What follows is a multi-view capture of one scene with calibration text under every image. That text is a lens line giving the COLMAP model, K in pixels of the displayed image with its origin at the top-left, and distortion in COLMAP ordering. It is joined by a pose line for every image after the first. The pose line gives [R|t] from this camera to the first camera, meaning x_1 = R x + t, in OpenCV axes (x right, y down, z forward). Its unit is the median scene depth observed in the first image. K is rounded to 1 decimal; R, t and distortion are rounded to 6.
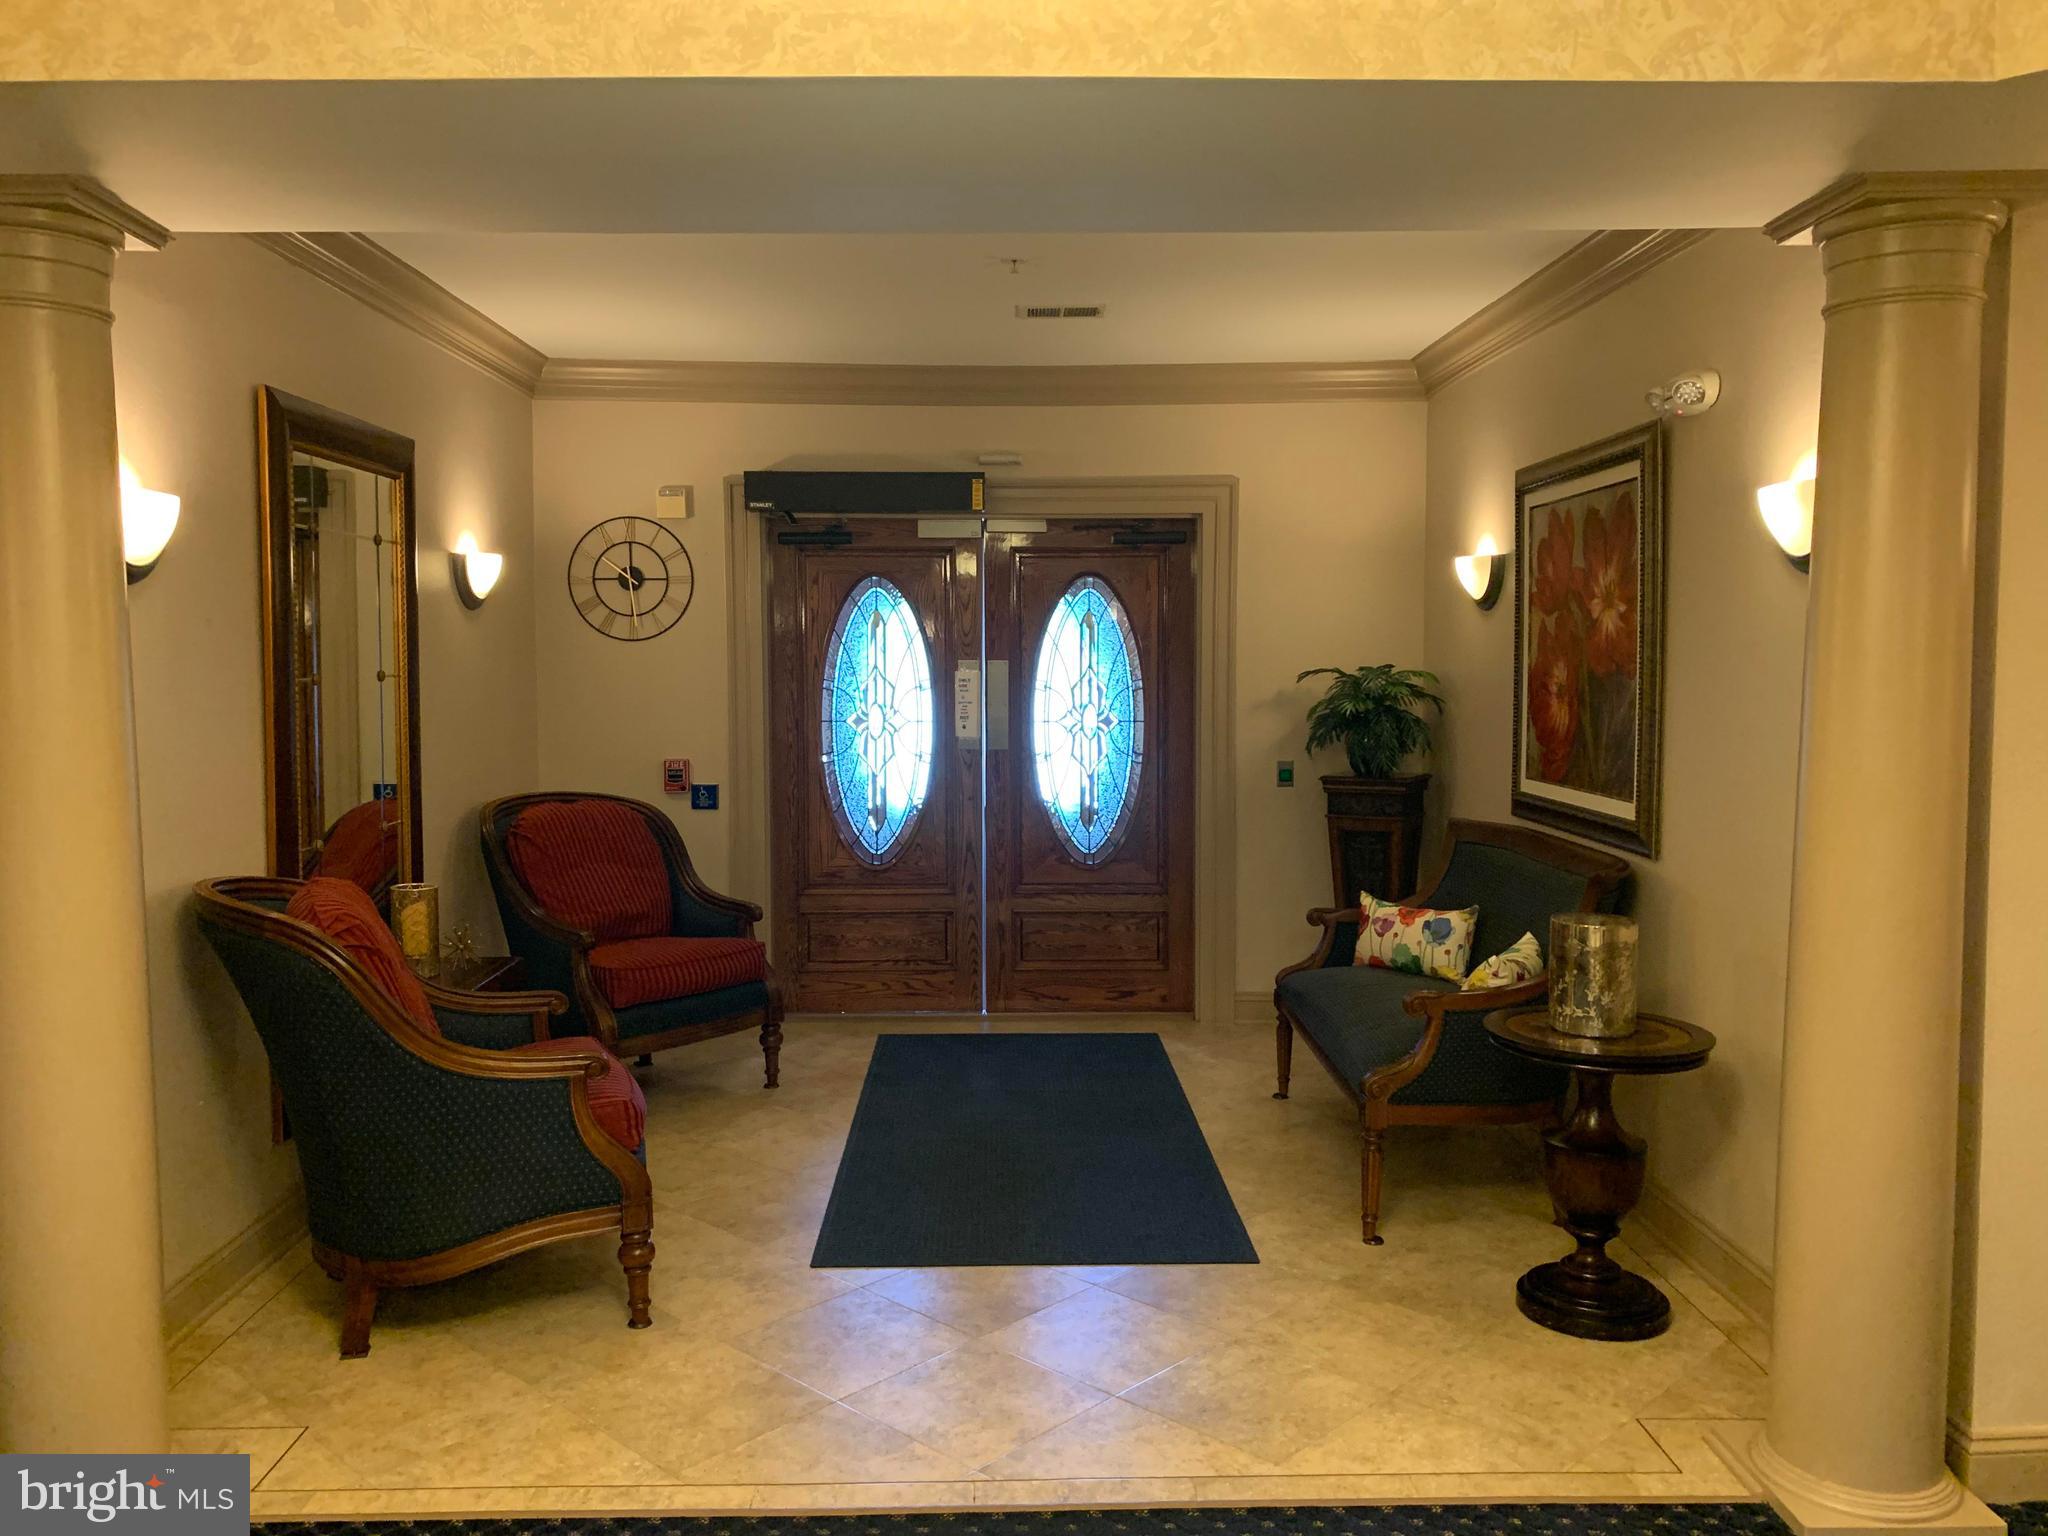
lens RADIAL K [[1561.8, 0, 1021.6], [0, 1561.8, 753.5], [0, 0, 1]] dist [0.035144, -0.059564]
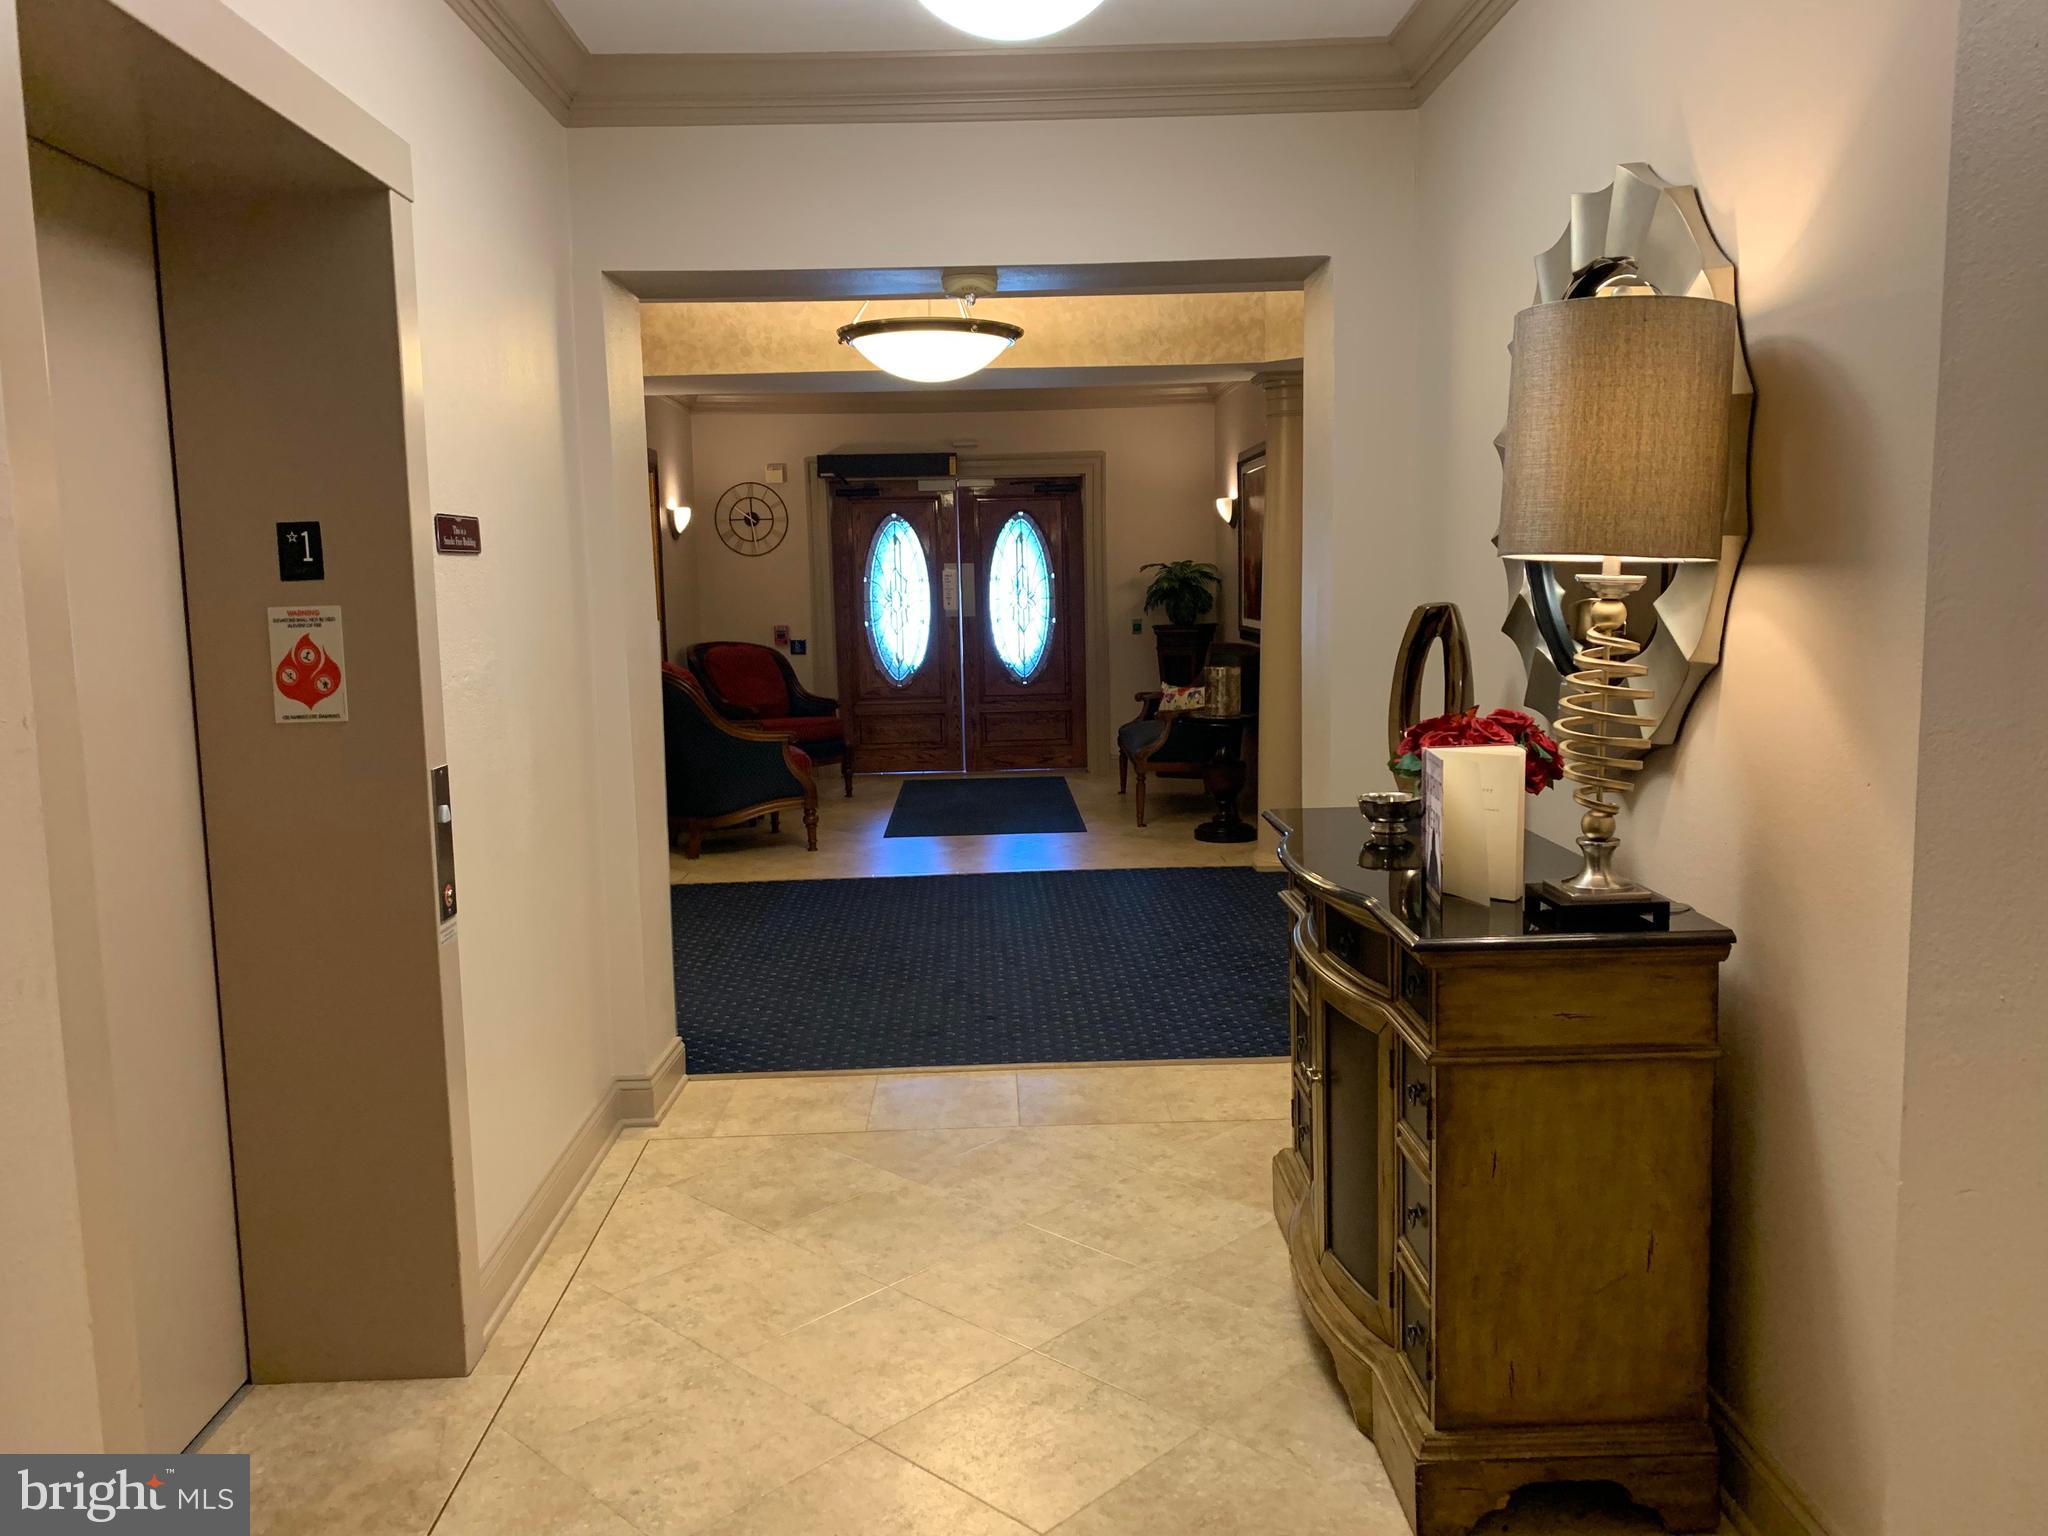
lens RADIAL K [[1561.8, 0, 1030.2], [0, 1561.8, 784.0], [0, 0, 1]] dist [0.035144, -0.059564]
pose [[0.999695, -0.022809, 0.009427, 0.032318], [0.022060, 0.997078, 0.073131, 0.058661], [-0.011068, -0.072901, 0.997278, -0.731389]]
